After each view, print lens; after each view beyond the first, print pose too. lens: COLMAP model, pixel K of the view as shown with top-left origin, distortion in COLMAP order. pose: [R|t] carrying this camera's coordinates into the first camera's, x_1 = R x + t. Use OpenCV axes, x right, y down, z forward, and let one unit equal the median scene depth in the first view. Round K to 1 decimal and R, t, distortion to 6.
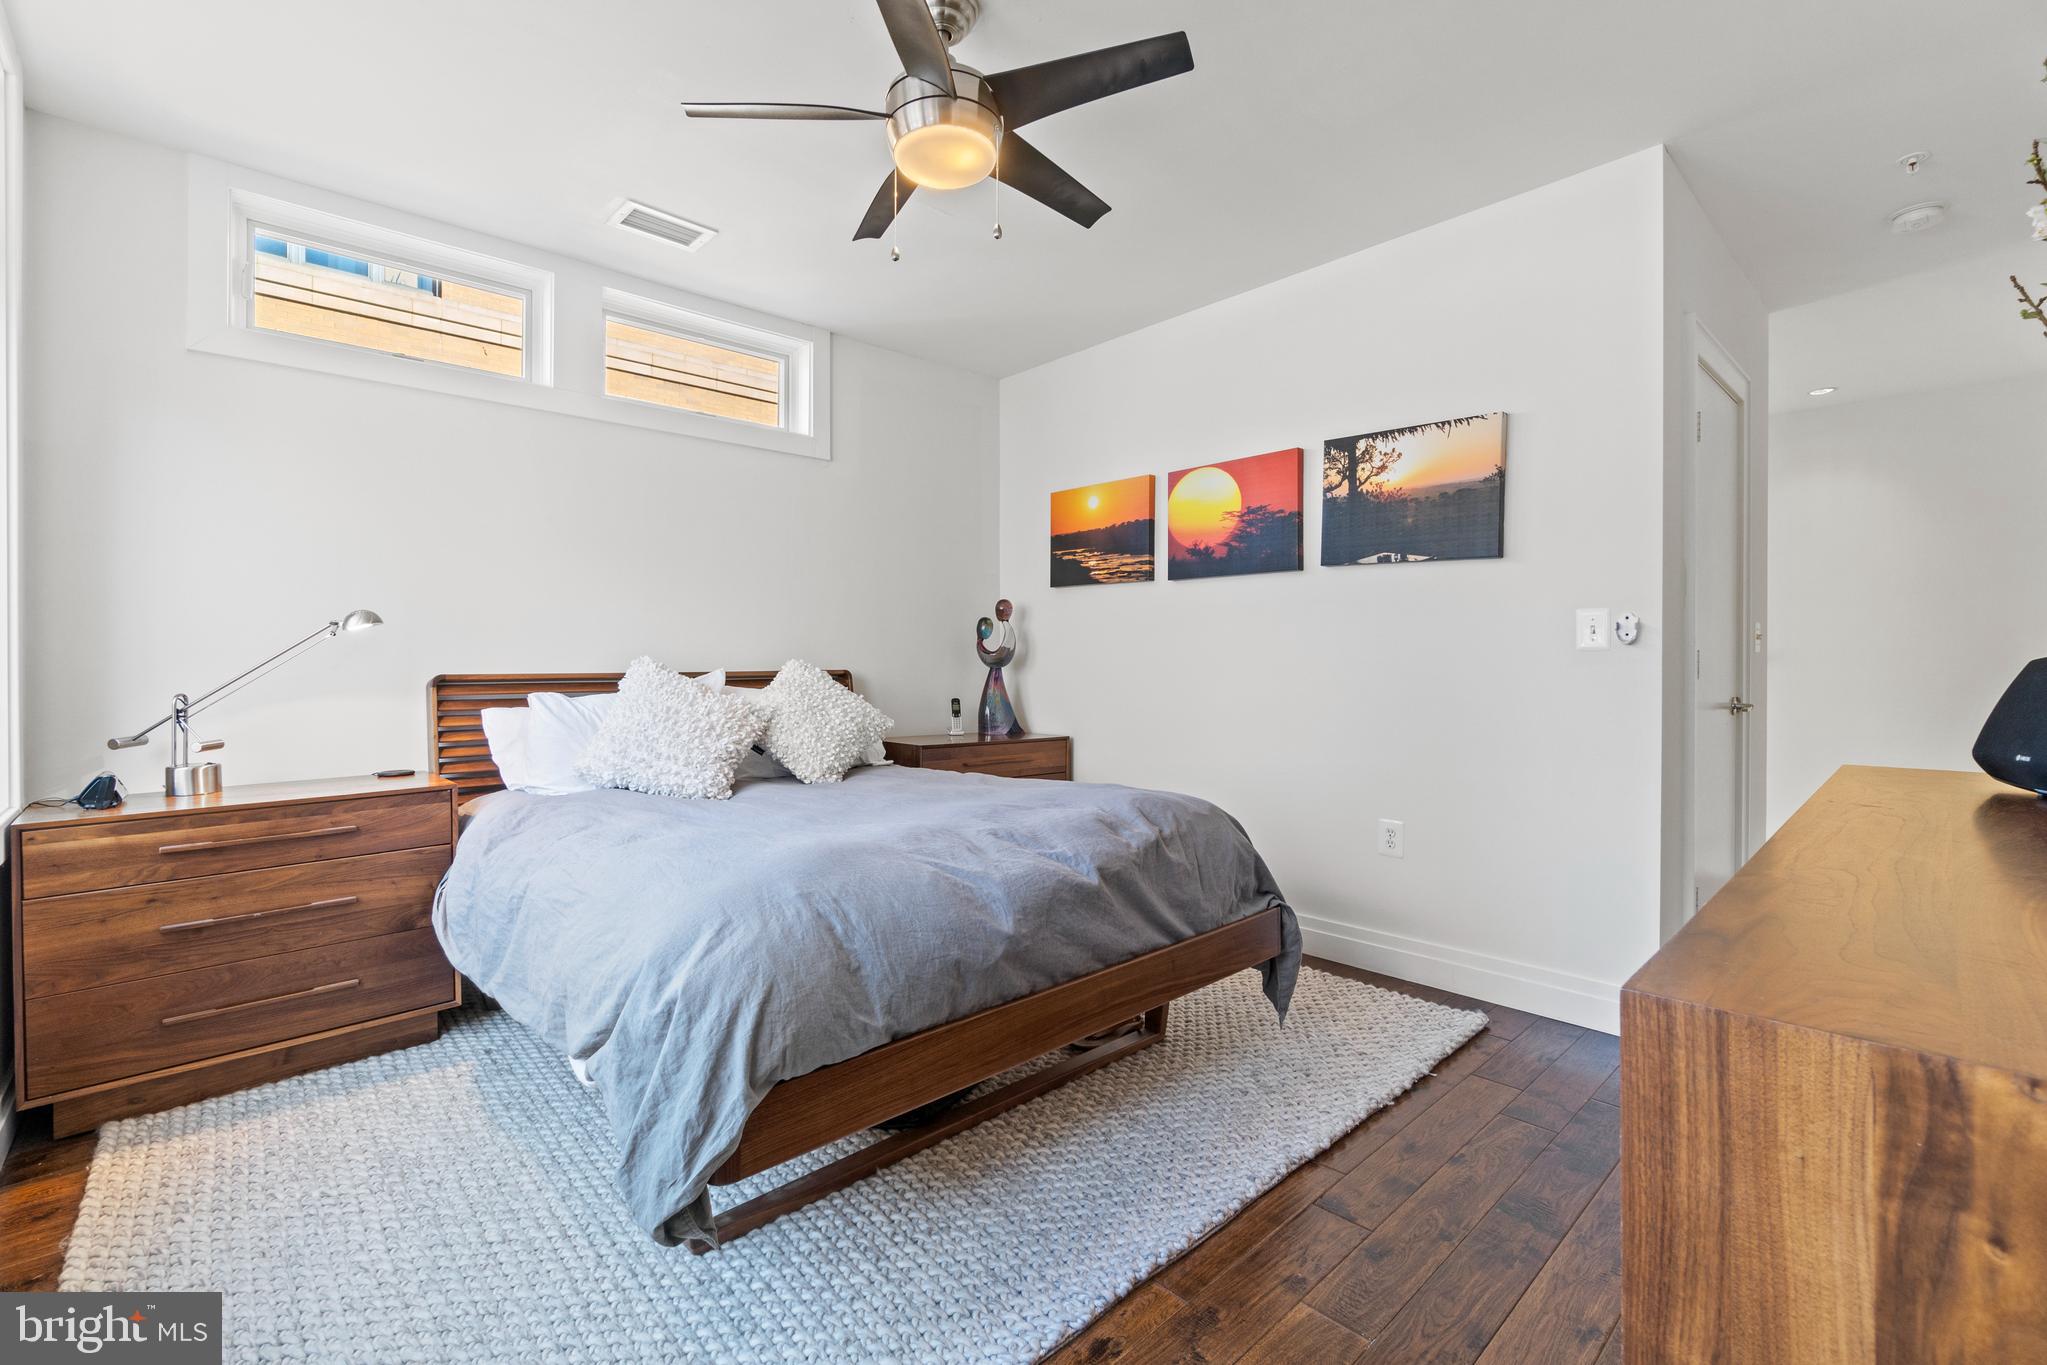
lens RADIAL K [[890.5, 0, 1032.0], [0, 890.5, 664.5], [0, 0, 1]] dist [-0.006665, 0.001915]
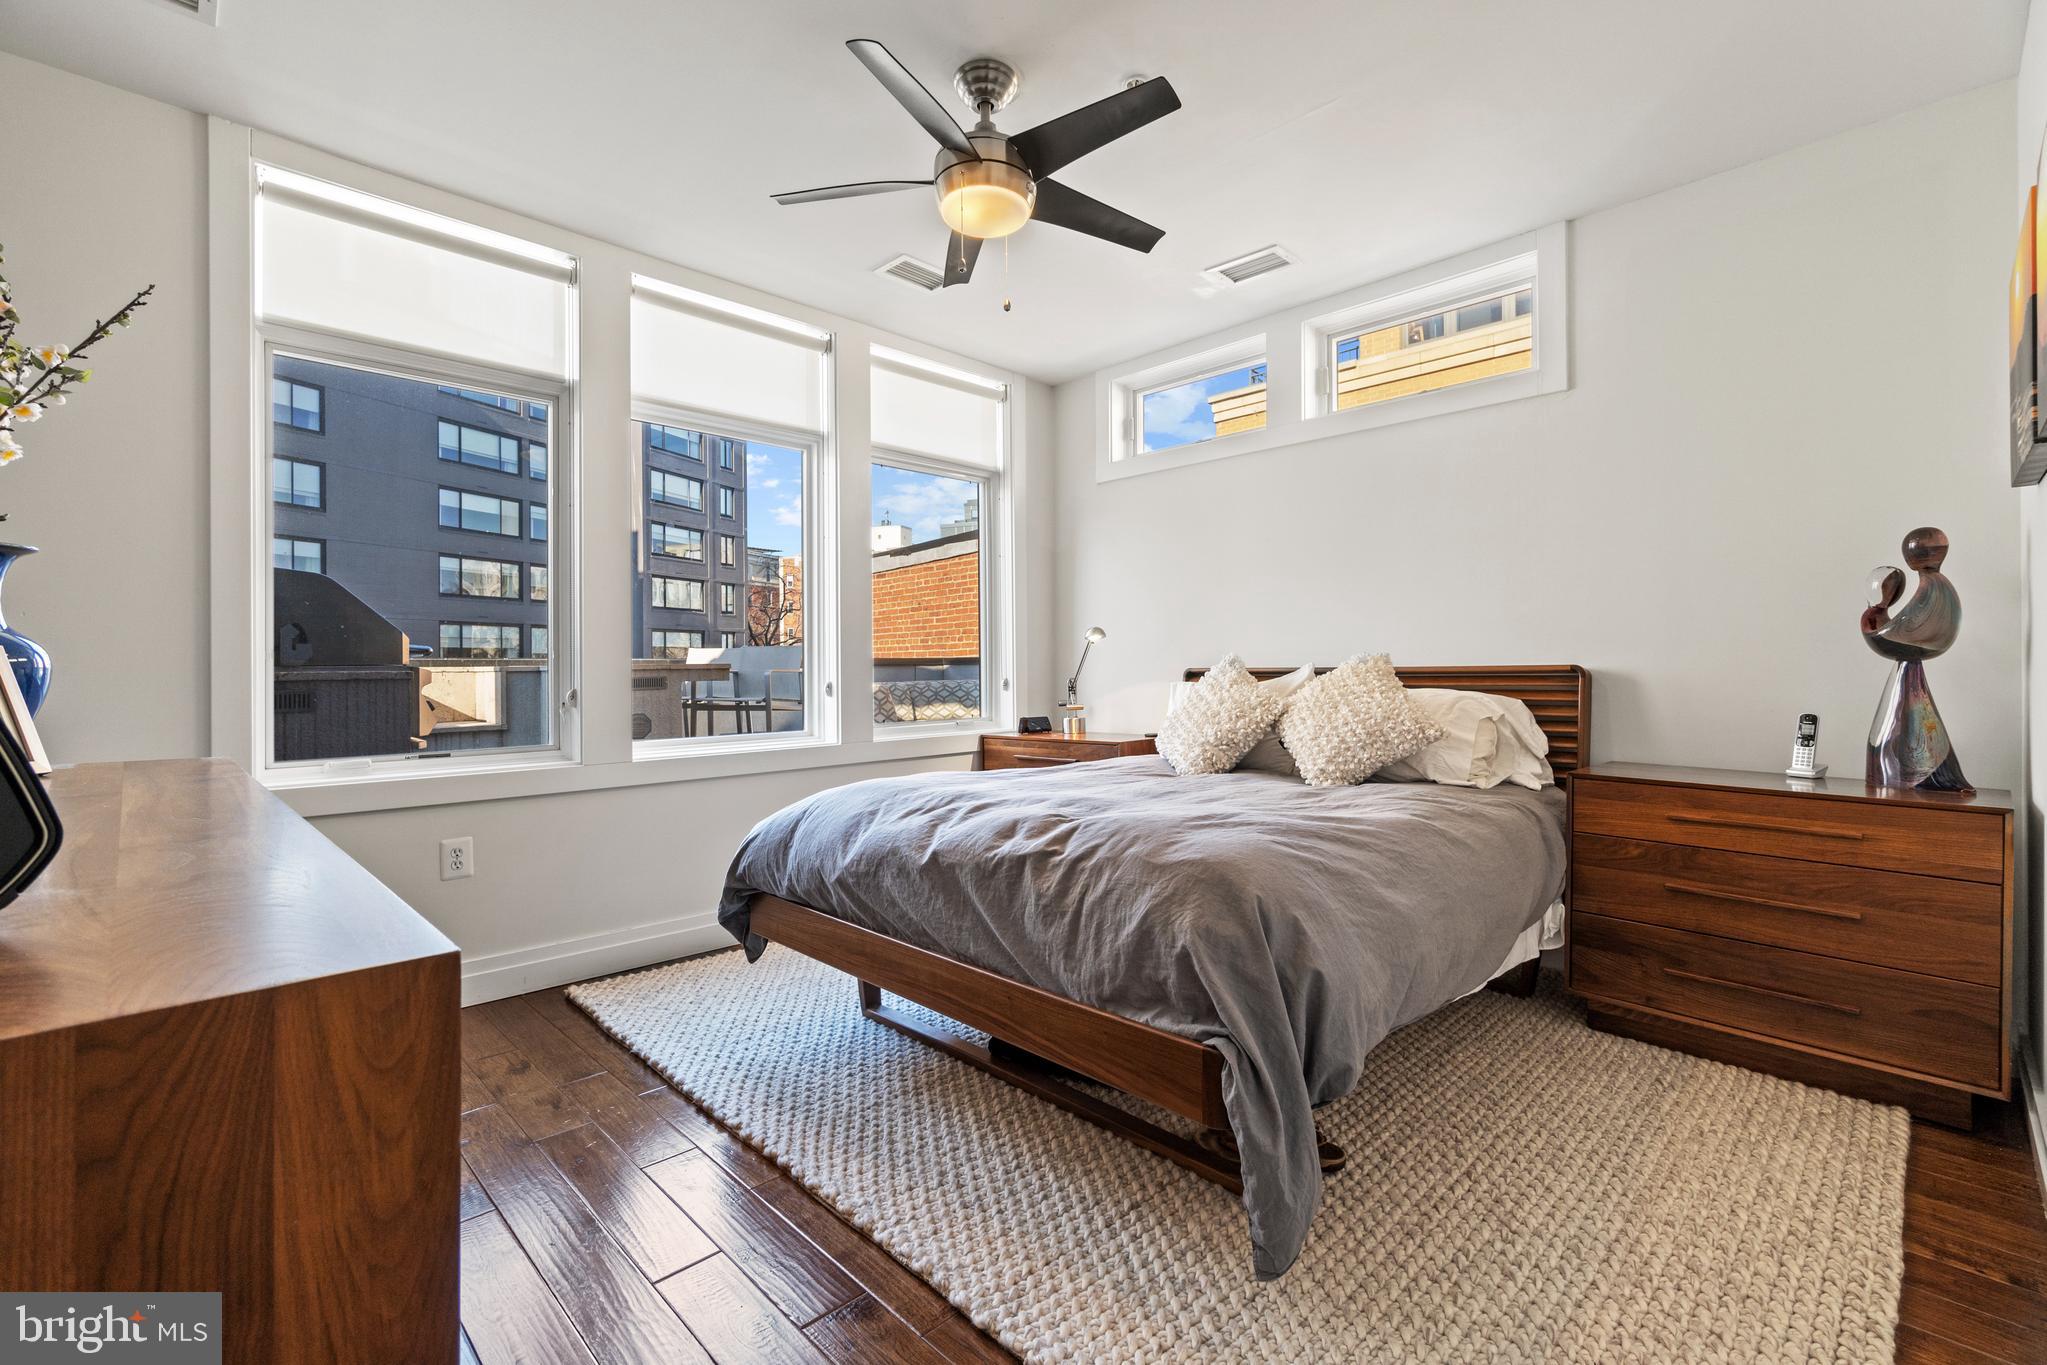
lens RADIAL K [[890.5, 0, 1020.8], [0, 890.5, 665.9], [0, 0, 1]] dist [-0.006665, 0.001915]
pose [[0.020467, 0.007266, -0.999764, 0.603760], [0.007074, 0.999948, 0.007412, -0.002204], [0.999766, -0.007224, 0.020414, 0.584066]]
